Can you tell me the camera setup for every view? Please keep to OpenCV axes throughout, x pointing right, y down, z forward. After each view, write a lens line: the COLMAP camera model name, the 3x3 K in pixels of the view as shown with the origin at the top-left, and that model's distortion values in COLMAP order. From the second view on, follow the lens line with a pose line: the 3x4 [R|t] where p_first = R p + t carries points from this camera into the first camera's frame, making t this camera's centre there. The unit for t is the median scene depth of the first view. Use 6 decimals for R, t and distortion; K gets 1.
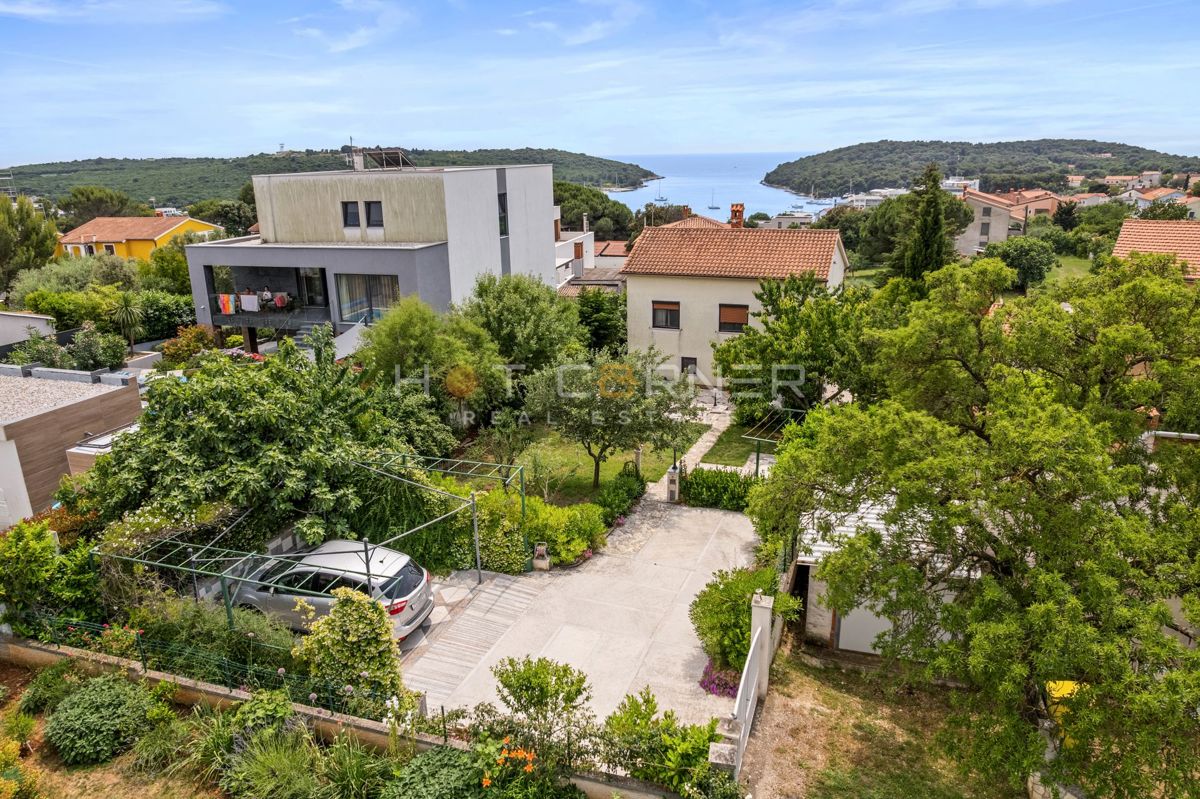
lens RADIAL K [[799.7, 0, 601.9], [0, 799.7, 415.9], [0, 0, 1]] dist [-0.082463, 0.072286]
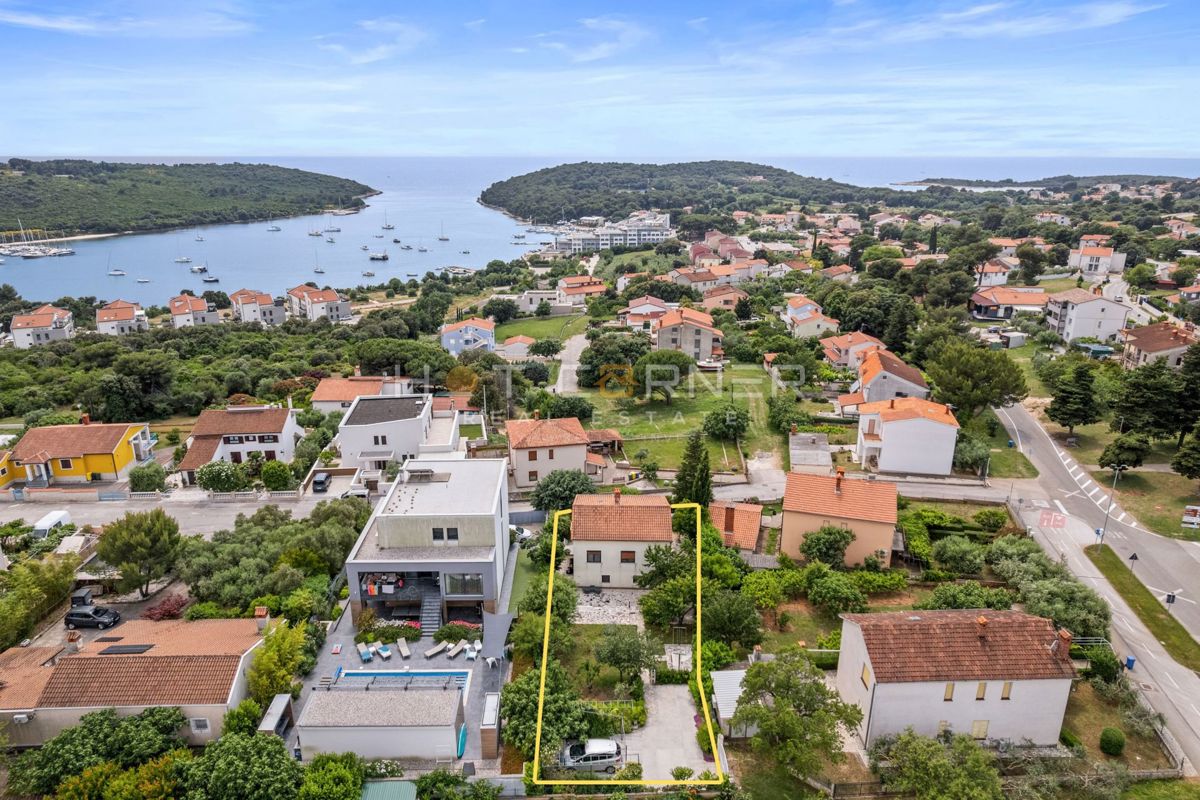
lens RADIAL K [[781.6, 0, 599.4], [0, 781.6, 392.7], [0, 0, 1]] dist [-0.066998, 0.067403]
pose [[0.936696, -0.085257, 0.339605, -0.547165], [0.089067, 0.996016, 0.004384, -0.553936], [-0.338626, 0.026141, 0.940558, -0.881454]]
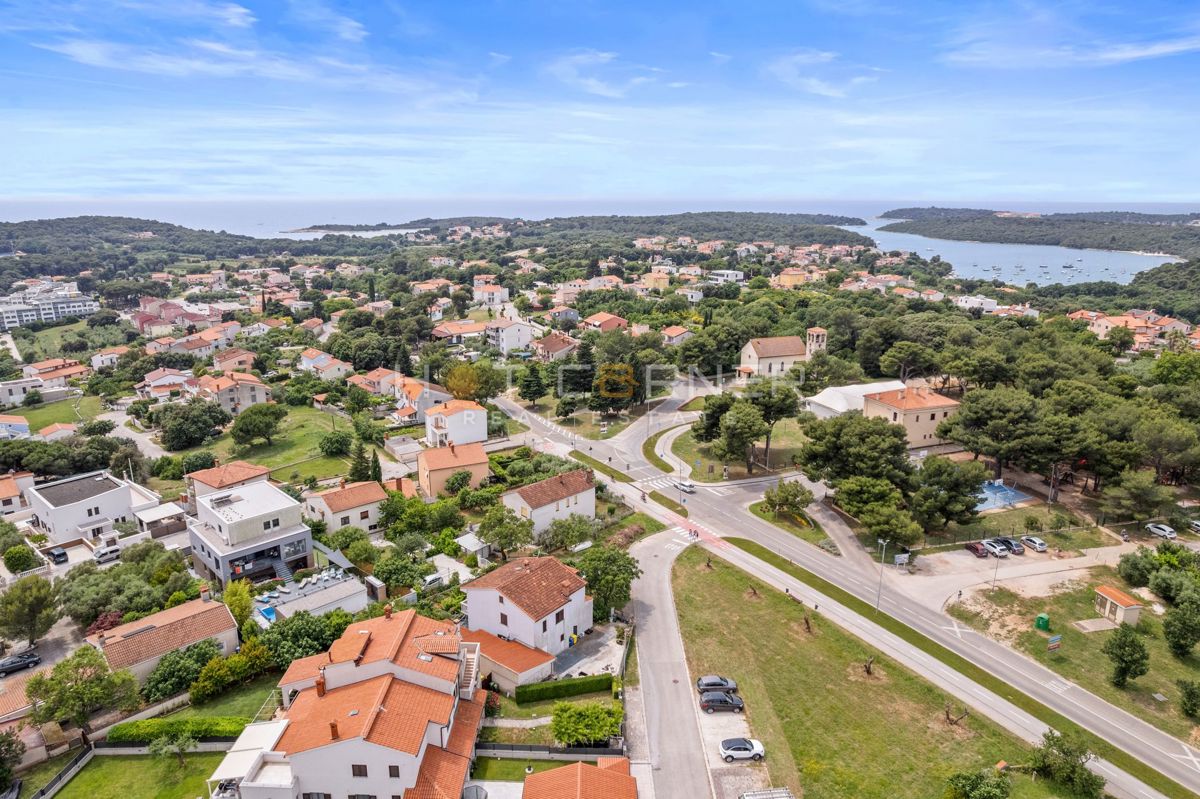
lens RADIAL K [[781.6, 0, 599.4], [0, 781.6, 392.2], [0, 0, 1]] dist [-0.066998, 0.067403]
pose [[0.439929, -0.204647, 0.874404, -2.188533], [0.265203, 0.959868, 0.091221, -0.660677], [-0.857980, 0.191764, 0.476547, -1.562602]]
